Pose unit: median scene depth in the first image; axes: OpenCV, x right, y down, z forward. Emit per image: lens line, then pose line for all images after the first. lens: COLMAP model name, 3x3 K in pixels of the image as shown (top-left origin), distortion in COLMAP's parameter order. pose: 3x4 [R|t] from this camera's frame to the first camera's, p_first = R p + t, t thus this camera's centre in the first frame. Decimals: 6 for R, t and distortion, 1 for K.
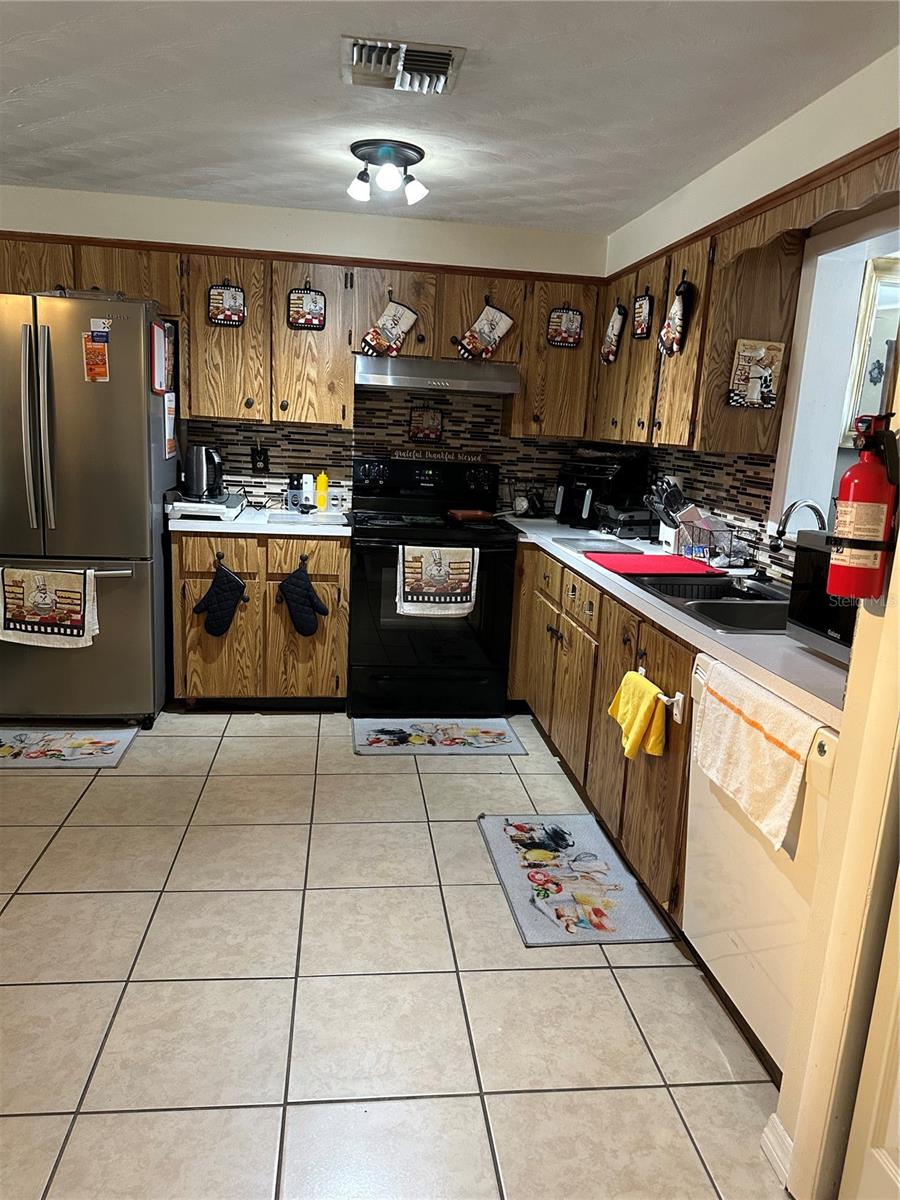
lens RADIAL K [[853.2, 0, 448.3], [0, 853.2, 604.3], [0, 0, 1]] dist [0.051244, -0.065661]
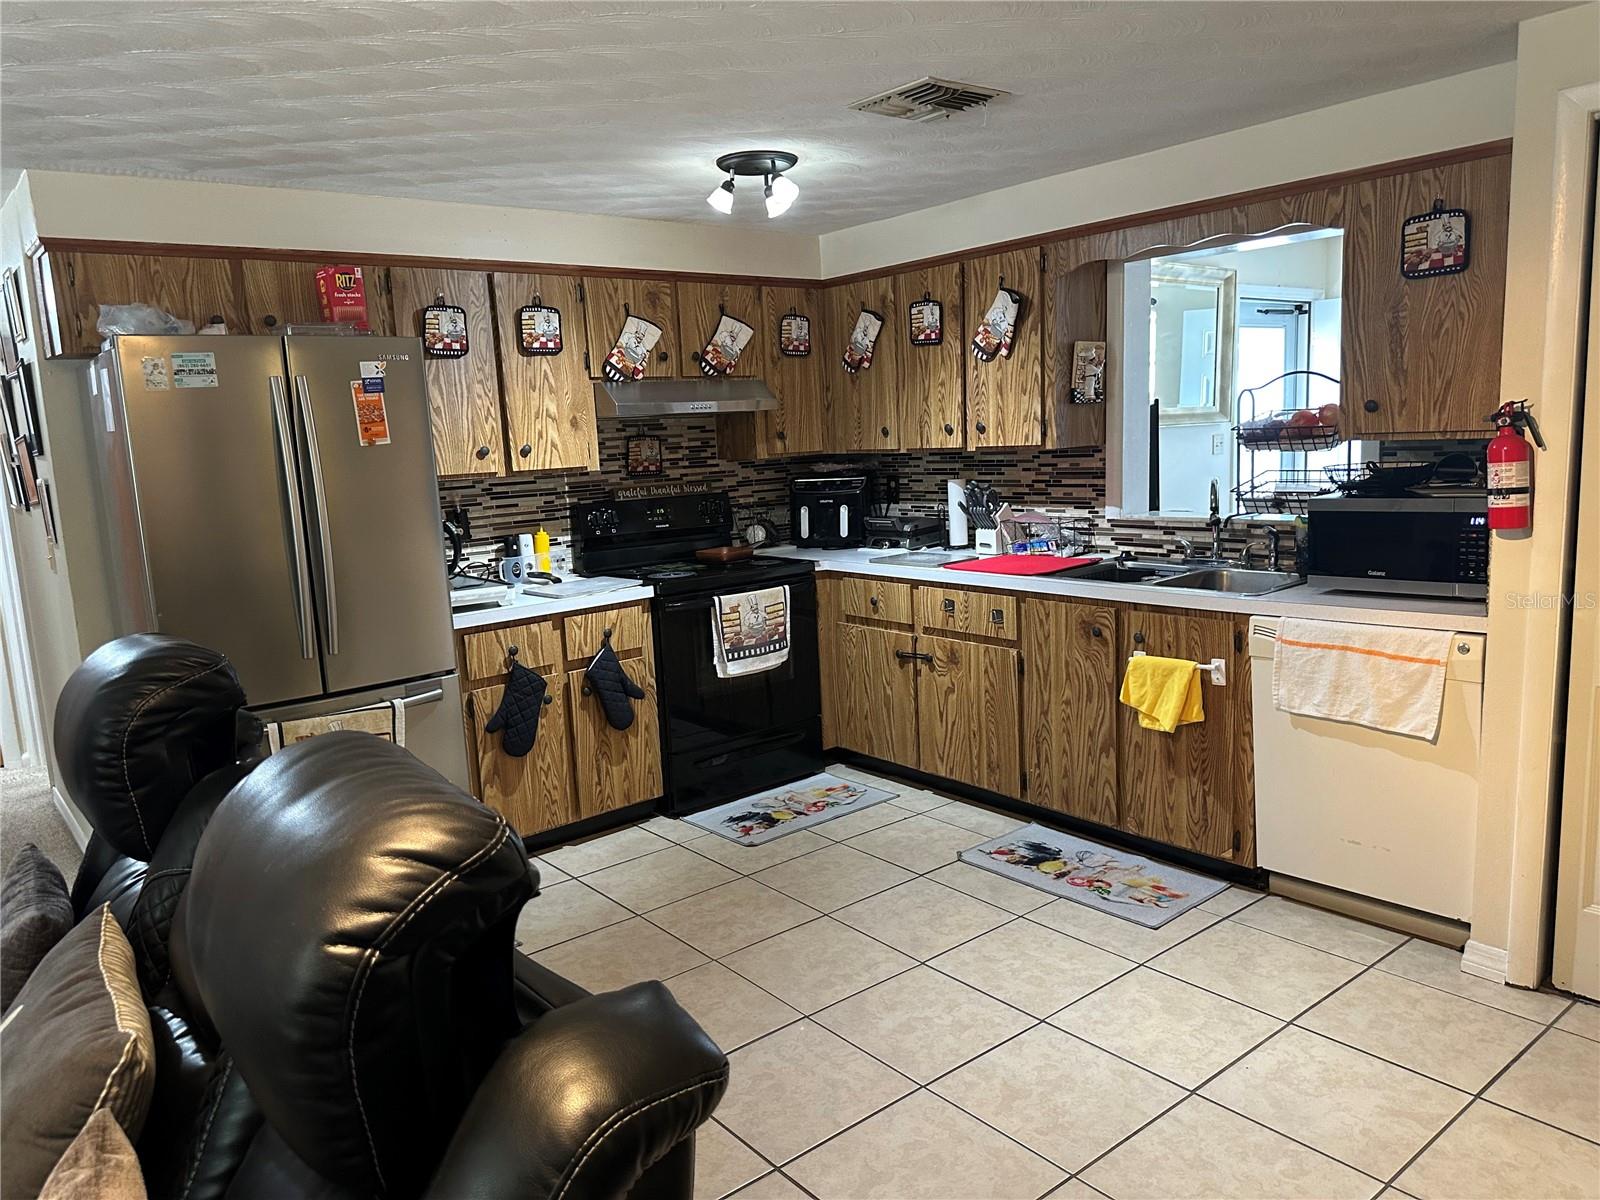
lens RADIAL K [[1137.6, 0, 791.1], [0, 1137.6, 603.3], [0, 0, 1]] dist [0.051244, -0.065661]
pose [[0.841845, -0.174957, 0.510576, -0.565108], [0.202665, 0.979247, 0.001397, -0.048845], [-0.500224, 0.102300, 0.859832, -0.008558]]
